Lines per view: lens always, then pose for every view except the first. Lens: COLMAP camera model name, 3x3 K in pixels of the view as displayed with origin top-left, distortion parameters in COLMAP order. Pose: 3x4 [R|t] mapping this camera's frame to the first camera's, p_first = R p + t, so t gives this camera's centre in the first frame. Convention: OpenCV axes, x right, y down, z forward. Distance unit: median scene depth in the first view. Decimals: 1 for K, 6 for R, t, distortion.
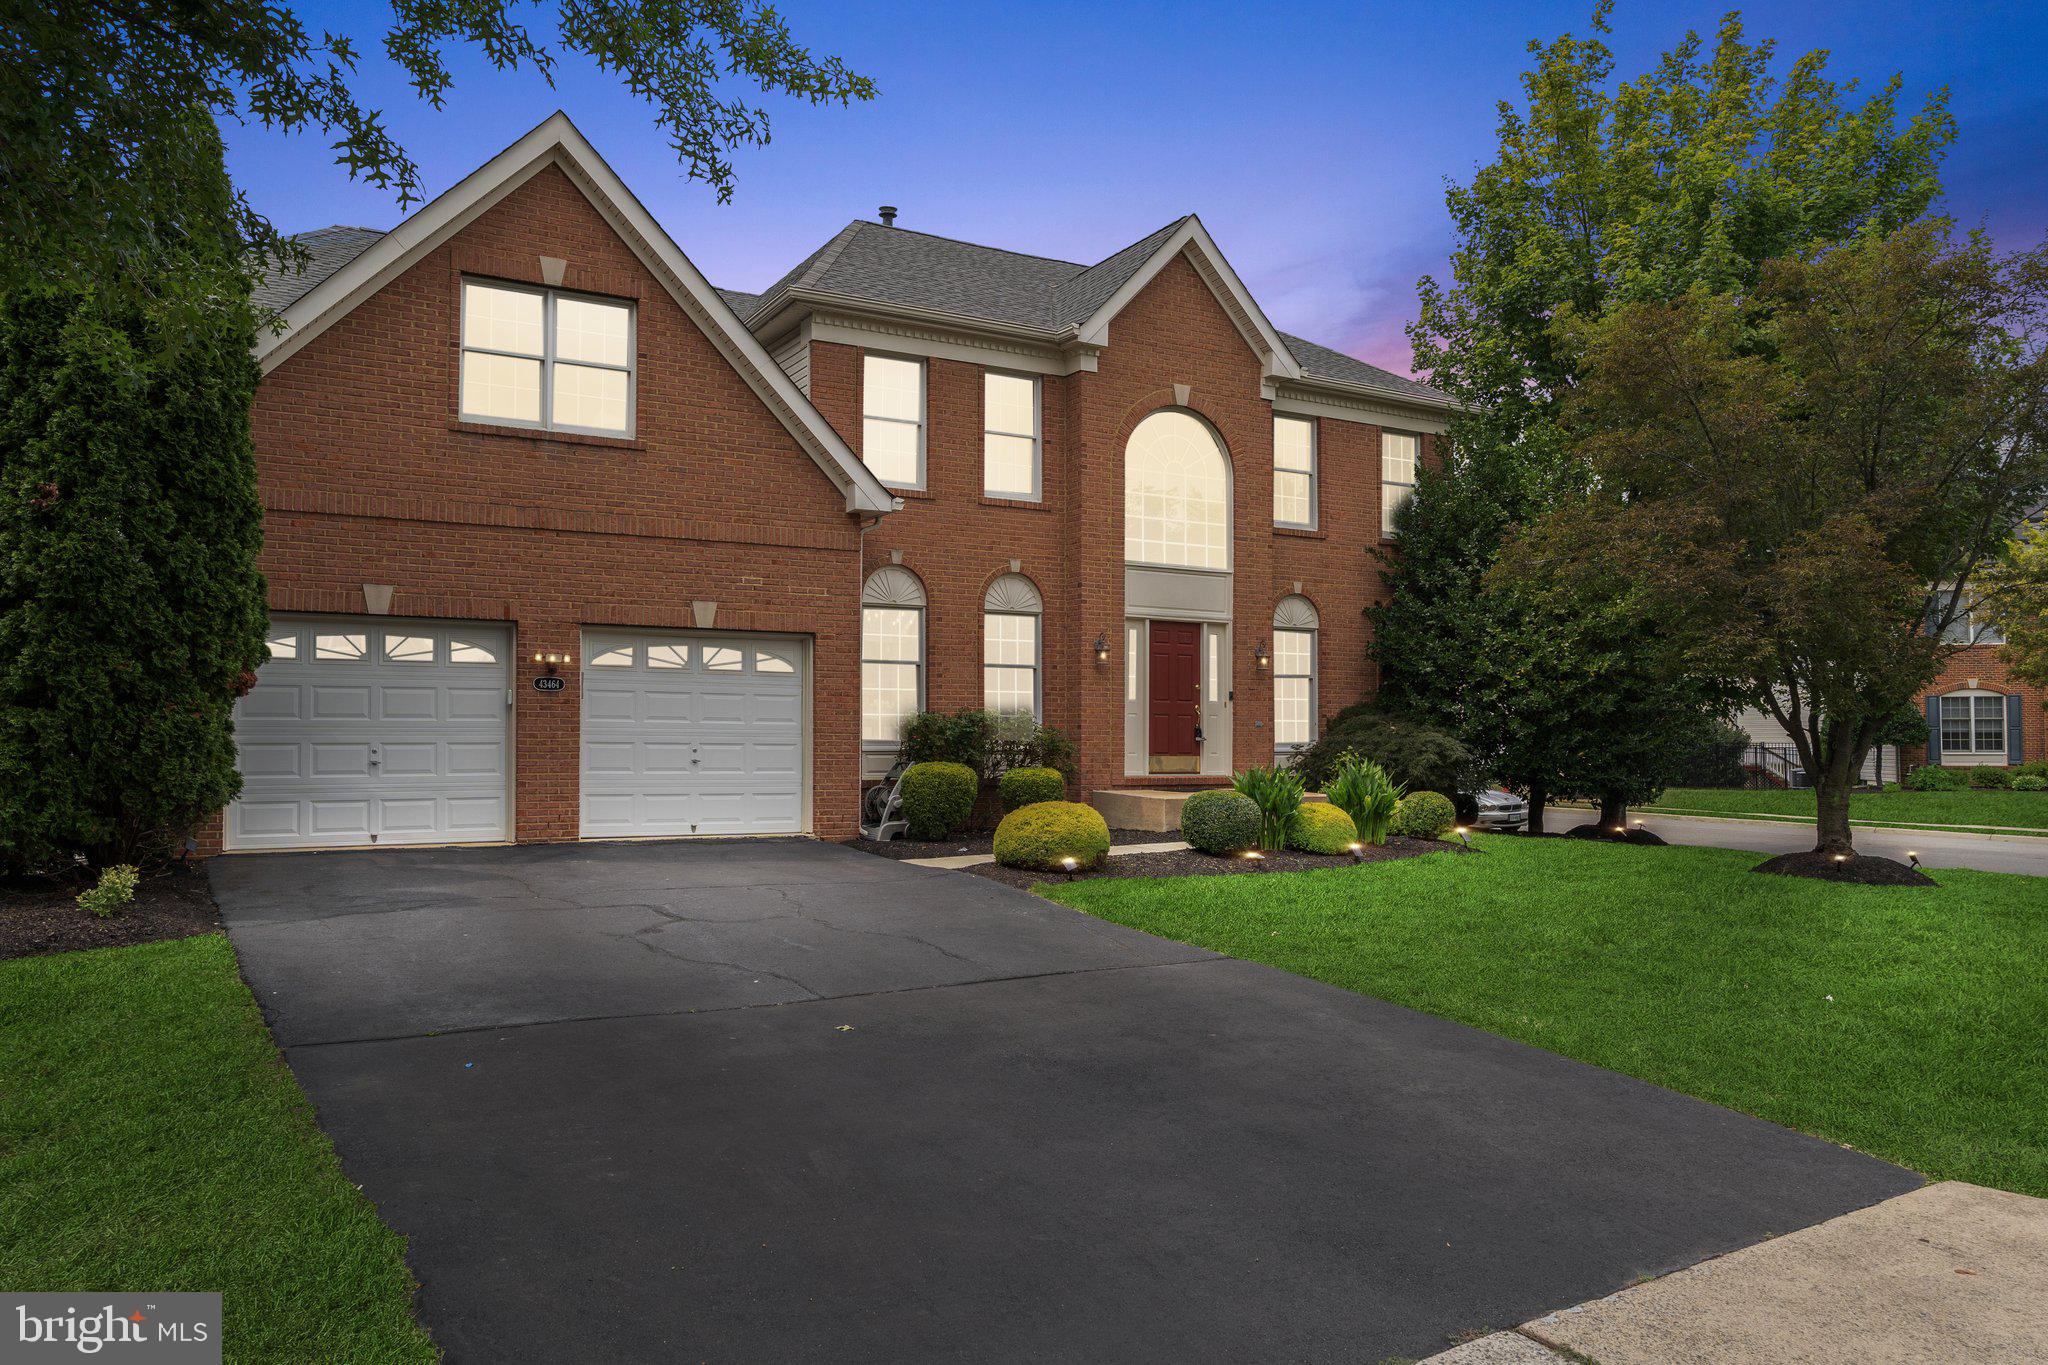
lens RADIAL K [[1478.2, 0, 1024.2], [0, 1478.2, 660.9], [0, 0, 1]] dist [-0.003077, -0.000826]
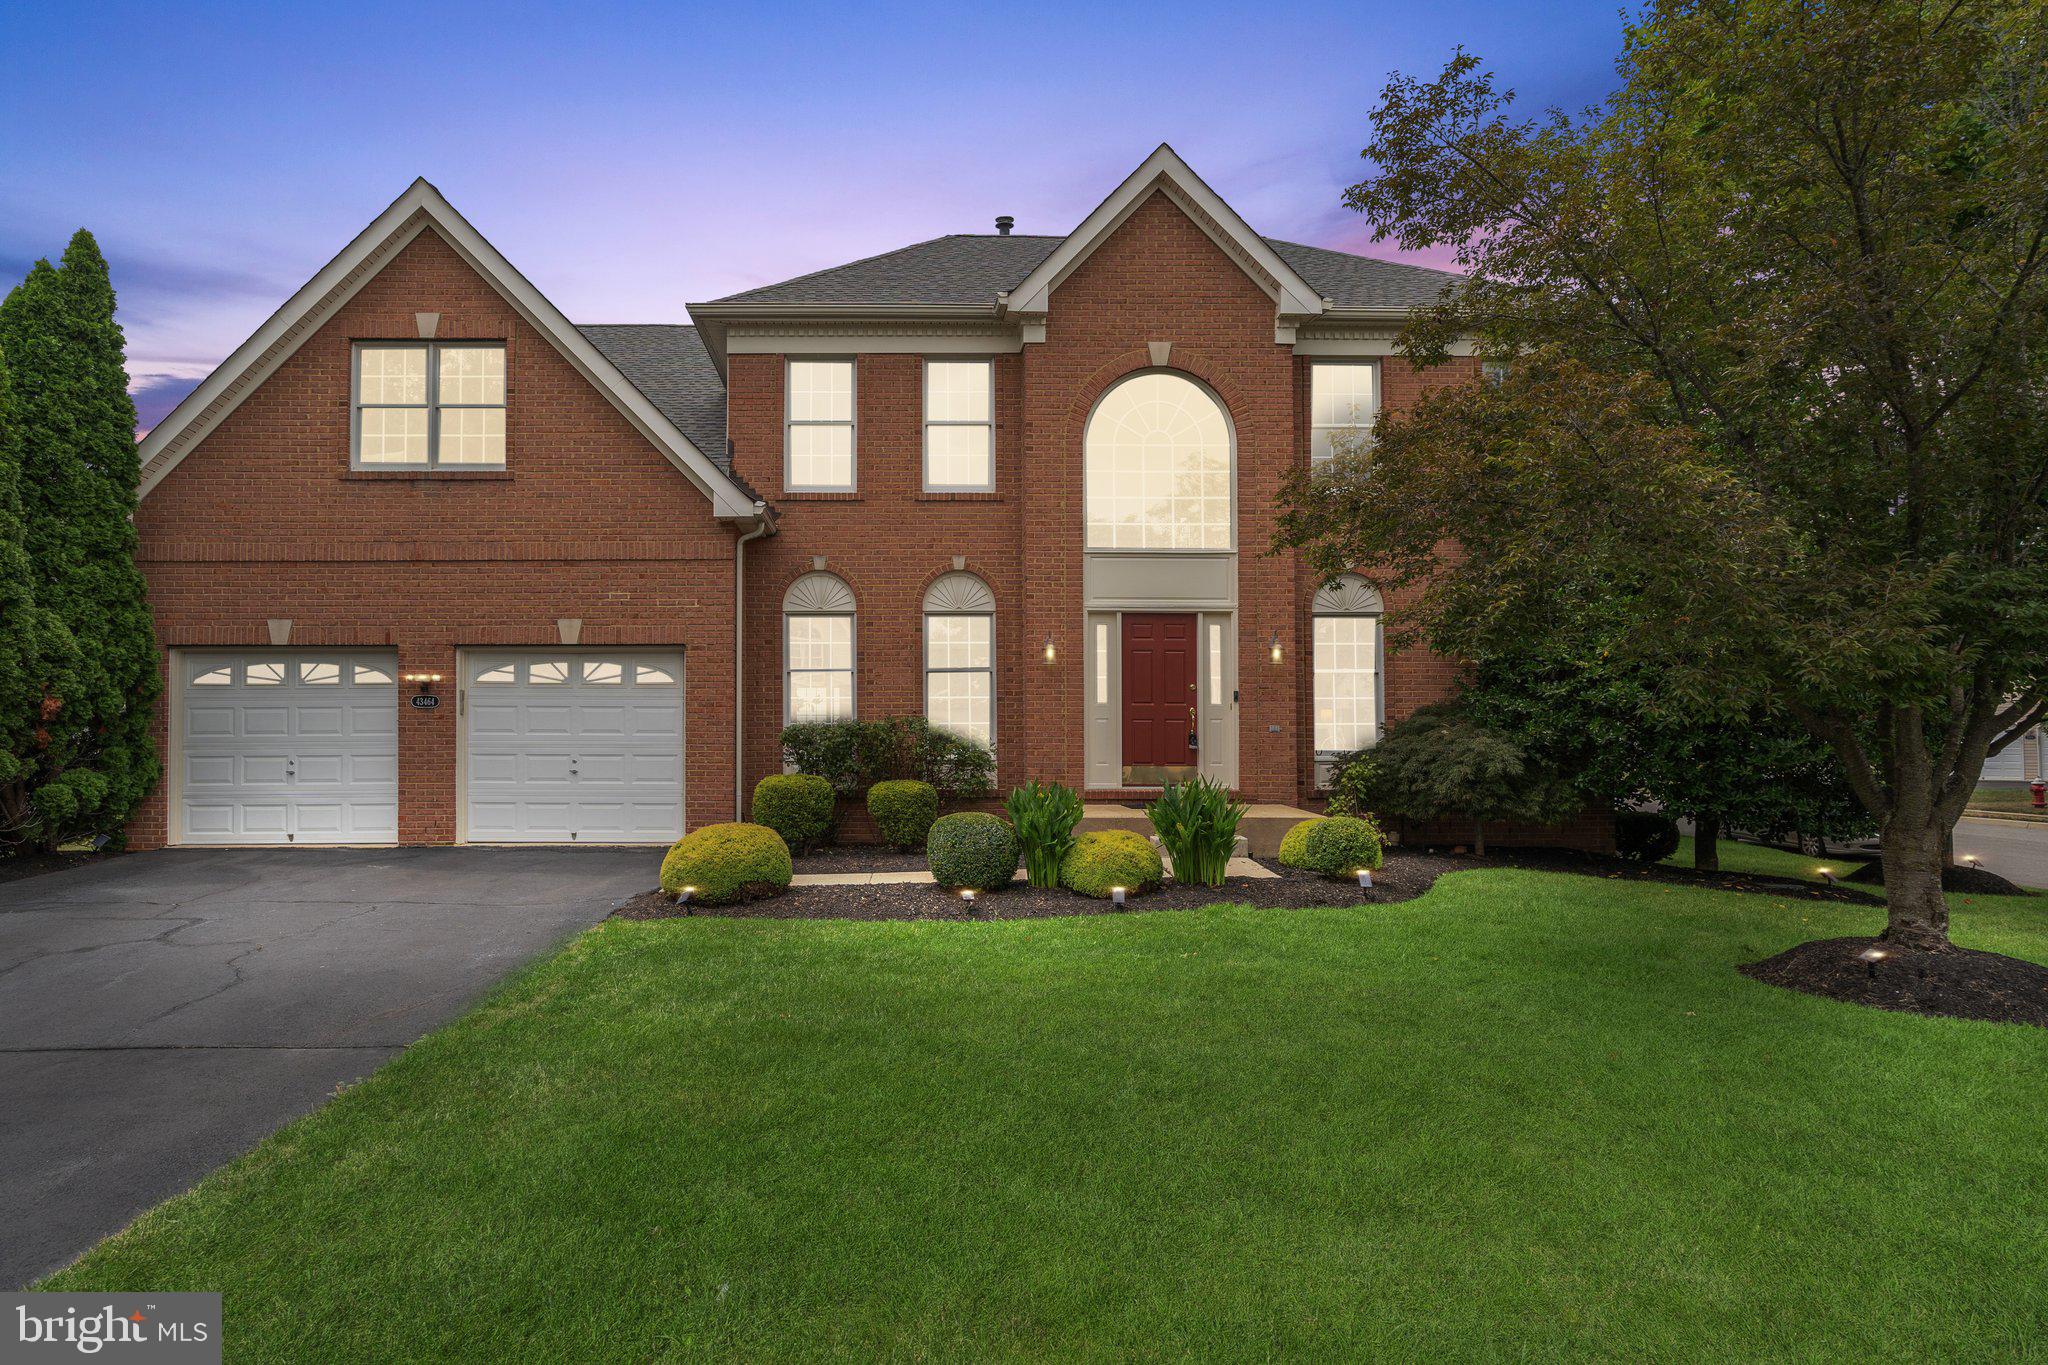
lens RADIAL K [[1229.5, 0, 1024.0], [0, 1229.5, 682.5], [0, 0, 1]] dist [-0.003293, -0.000270]
pose [[0.867762, -0.028471, -0.496164, 0.469572], [0.032200, 0.999481, -0.001035, 0.015327], [0.495936, -0.015078, 0.868228, 0.389832]]
